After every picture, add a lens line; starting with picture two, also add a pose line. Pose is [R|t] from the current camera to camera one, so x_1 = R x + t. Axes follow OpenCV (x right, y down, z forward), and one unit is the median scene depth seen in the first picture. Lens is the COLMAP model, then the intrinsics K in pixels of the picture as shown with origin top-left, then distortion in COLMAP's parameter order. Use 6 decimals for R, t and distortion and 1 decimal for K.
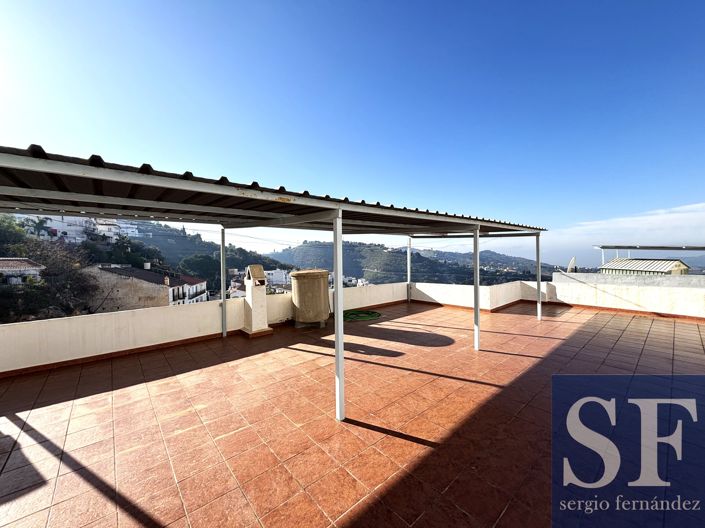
lens RADIAL K [[282.5, 0, 355.4], [0, 282.5, 264.0], [0, 0, 1]] dist [0.000587, -0.000036]
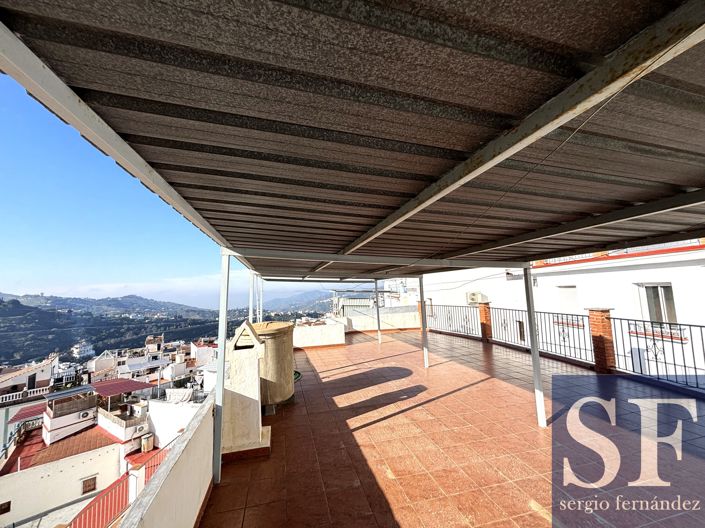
lens RADIAL K [[282.5, 0, 355.4], [0, 282.5, 264.0], [0, 0, 1]] dist [0.000587, -0.000036]
pose [[0.447366, 0.083263, 0.890467, -0.959985], [0.055625, 0.991139, -0.120621, -0.040652], [-0.892620, 0.103494, 0.438770, 0.660783]]
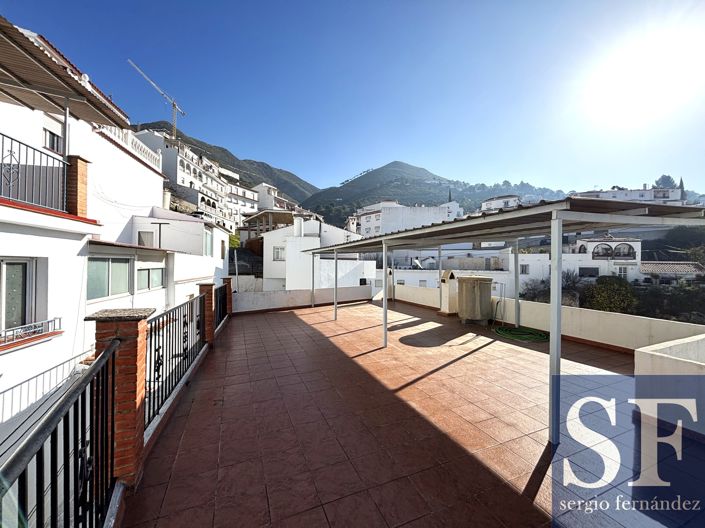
lens RADIAL K [[282.5, 0, 355.4], [0, 282.5, 264.0], [0, 0, 1]] dist [0.000587, -0.000036]
pose [[-0.322158, 0.010265, -0.946630, 1.567425], [-0.024438, 0.999518, 0.019155, -0.058571], [0.946371, 0.029304, -0.321751, 1.243427]]
